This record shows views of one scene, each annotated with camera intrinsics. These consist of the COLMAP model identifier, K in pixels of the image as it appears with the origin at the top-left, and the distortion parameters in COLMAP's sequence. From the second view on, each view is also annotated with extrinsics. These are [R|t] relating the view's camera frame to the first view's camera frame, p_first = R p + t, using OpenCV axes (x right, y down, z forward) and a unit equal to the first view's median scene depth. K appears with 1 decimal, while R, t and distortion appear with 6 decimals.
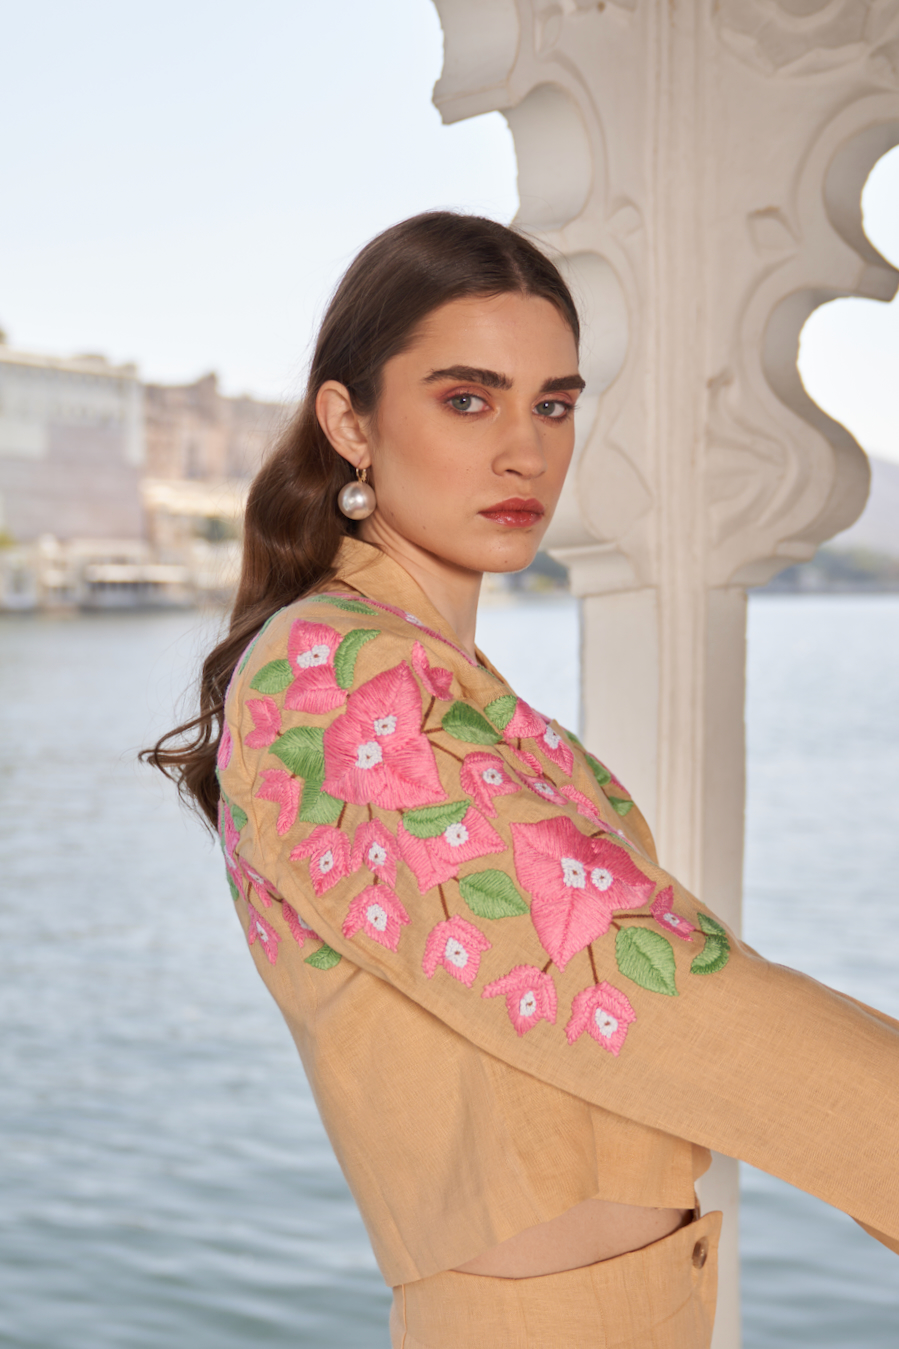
lens RADIAL K [[1821.2, 0, 449.5], [0, 1821.2, 674.5], [0, 0, 1]] dist [-0.053868, 0.010923]
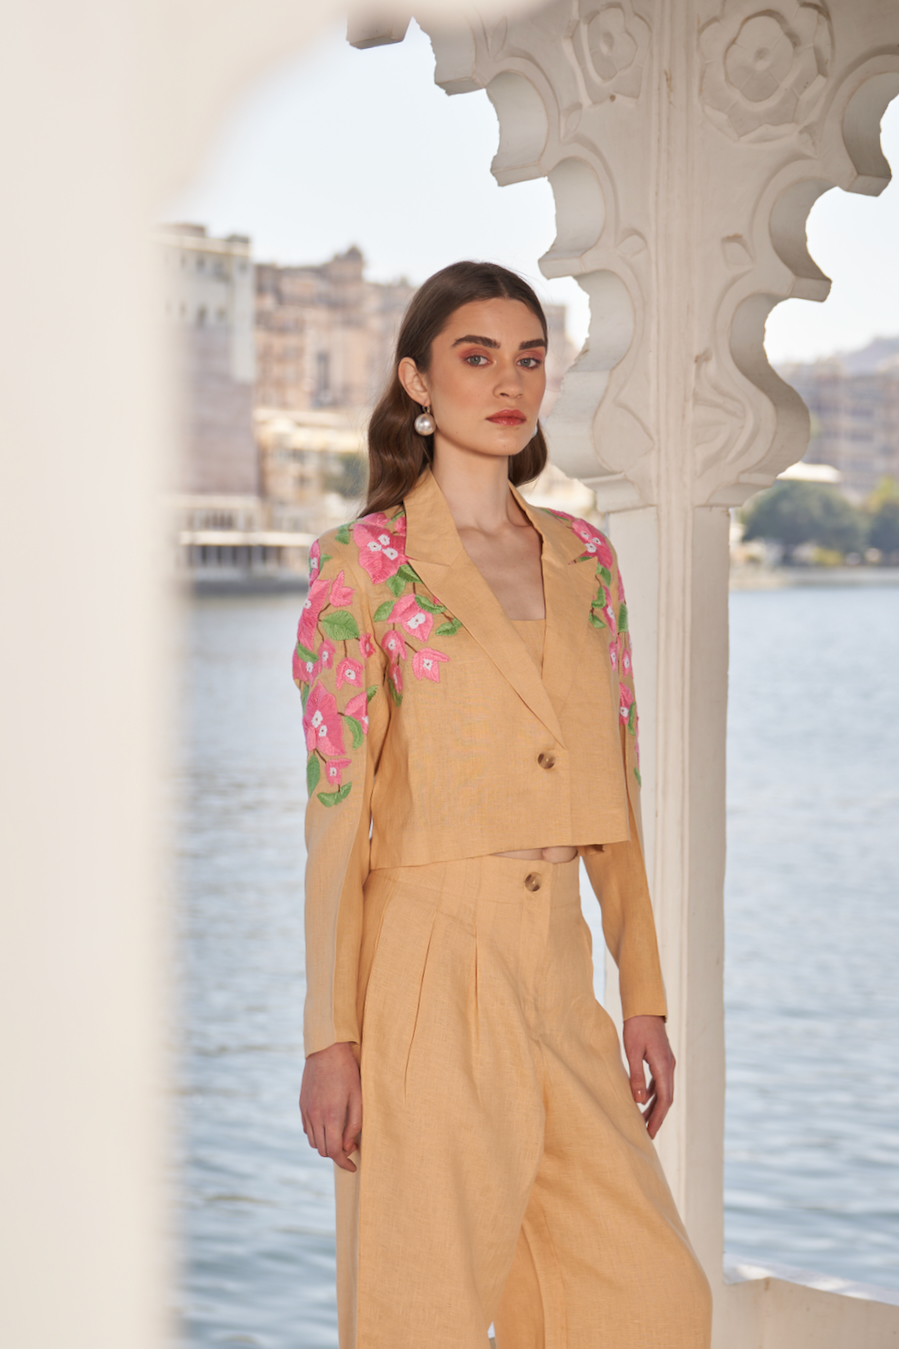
lens RADIAL K [[2572.6, 0, 449.5], [0, 2572.6, 674.5], [0, 0, 1]] dist [-0.036121, -0.242974]
pose [[0.995915, 0.009408, -0.089802, 0.136108], [-0.009634, 0.999951, -0.002084, 0.088053], [0.089778, 0.002940, 0.995957, -0.988678]]
